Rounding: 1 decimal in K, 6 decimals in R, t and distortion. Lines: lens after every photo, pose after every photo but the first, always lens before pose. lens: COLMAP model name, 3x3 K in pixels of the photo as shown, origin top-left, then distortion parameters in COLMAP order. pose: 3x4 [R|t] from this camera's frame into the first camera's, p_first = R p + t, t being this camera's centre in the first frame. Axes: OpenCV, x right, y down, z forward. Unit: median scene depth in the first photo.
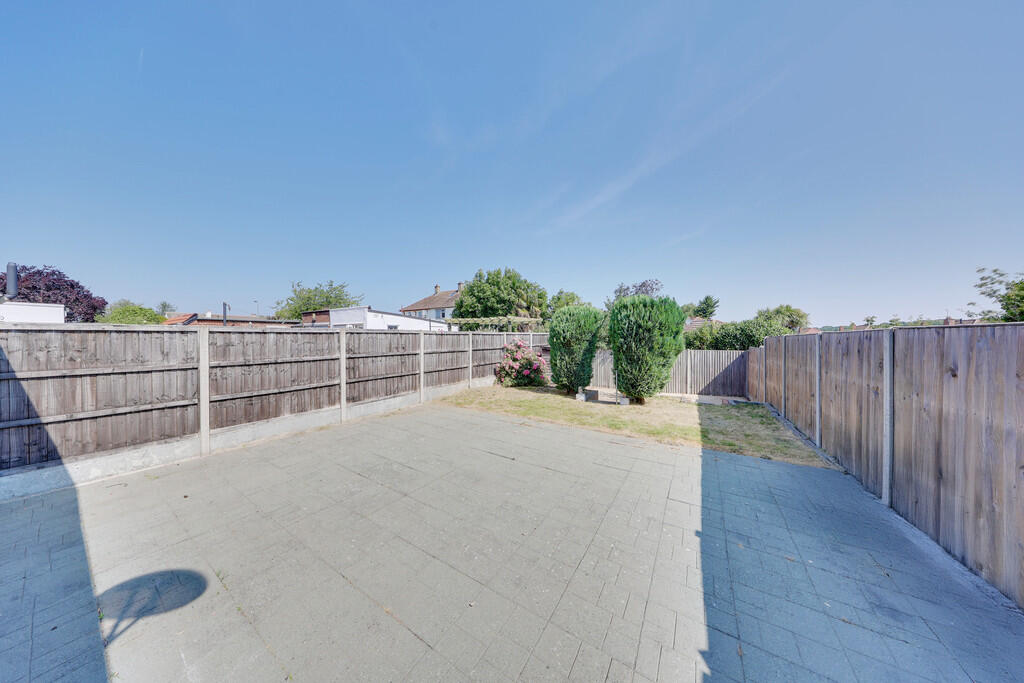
lens RADIAL K [[294.7, 0, 512.5], [0, 294.7, 338.3], [0, 0, 1]] dist [-0.000207, -0.000041]
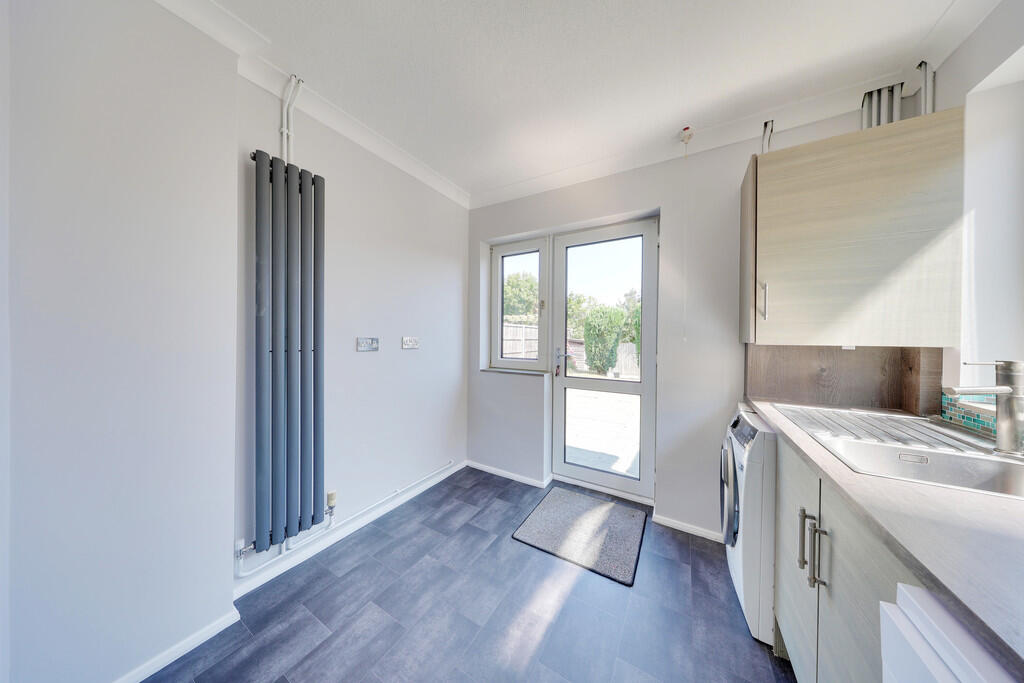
lens RADIAL K [[294.7, 0, 512.5], [0, 294.7, 338.3], [0, 0, 1]] dist [-0.000207, -0.000041]
pose [[0.999415, 0.012944, 0.031643, -0.246571], [-0.012924, 0.999916, -0.000826, 0.039717], [-0.031651, 0.000416, 0.999499, -0.301996]]
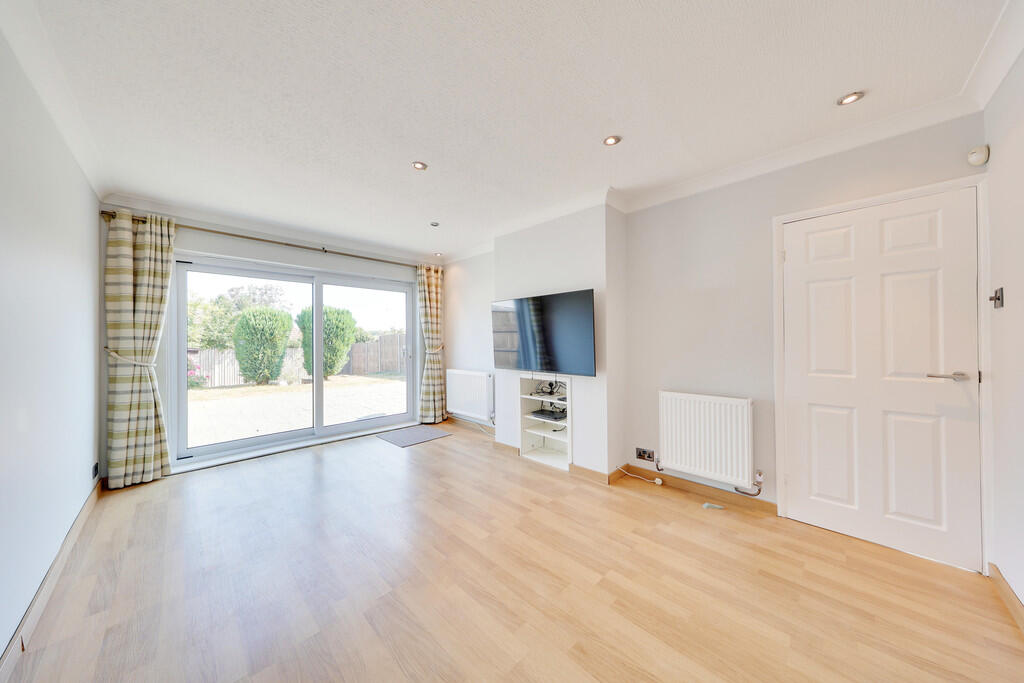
lens RADIAL K [[329.1, 0, 508.9], [0, 329.1, 338.4], [0, 0, 1]] dist [-0.000645, -0.000029]
pose [[0.213710, 0.006235, 0.976877, -0.866263], [0.014332, 0.999852, -0.009517, 0.039267], [-0.976792, 0.016034, 0.213589, -0.194923]]
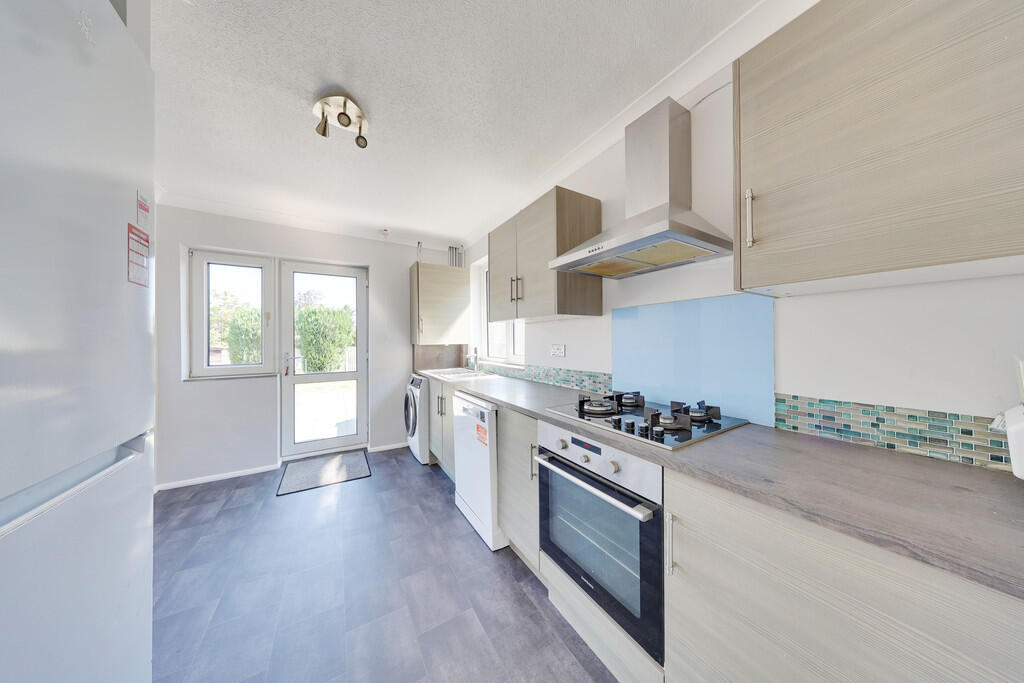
lens RADIAL K [[294.7, 0, 512.5], [0, 294.7, 338.3], [0, 0, 1]] dist [-0.000207, -0.000041]
pose [[0.448166, 0.006863, 0.893924, -0.394472], [0.011722, 0.999839, -0.013553, 0.039311], [-0.893873, 0.016552, 0.448014, -0.421735]]
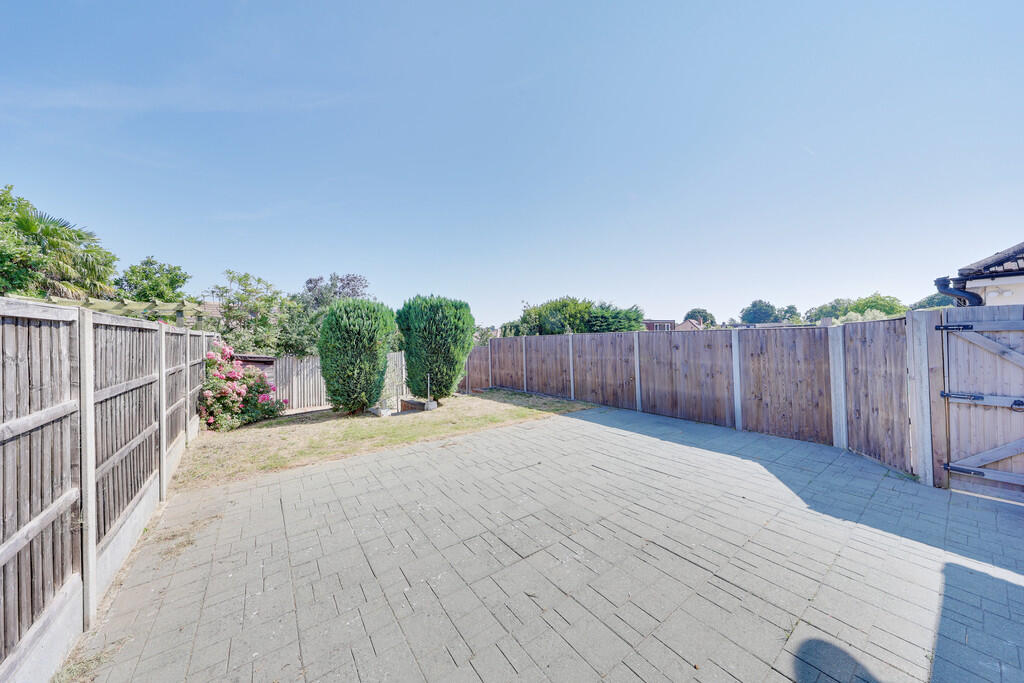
lens RADIAL K [[341.4, 0, 510.4], [0, 341.4, 337.9], [0, 0, 1]] dist [-0.000294, -0.000035]
pose [[0.362613, -0.002041, 0.931938, -0.502303], [0.014472, 0.999889, -0.003441, 0.002042], [-0.931827, 0.014735, 0.362602, 0.324330]]
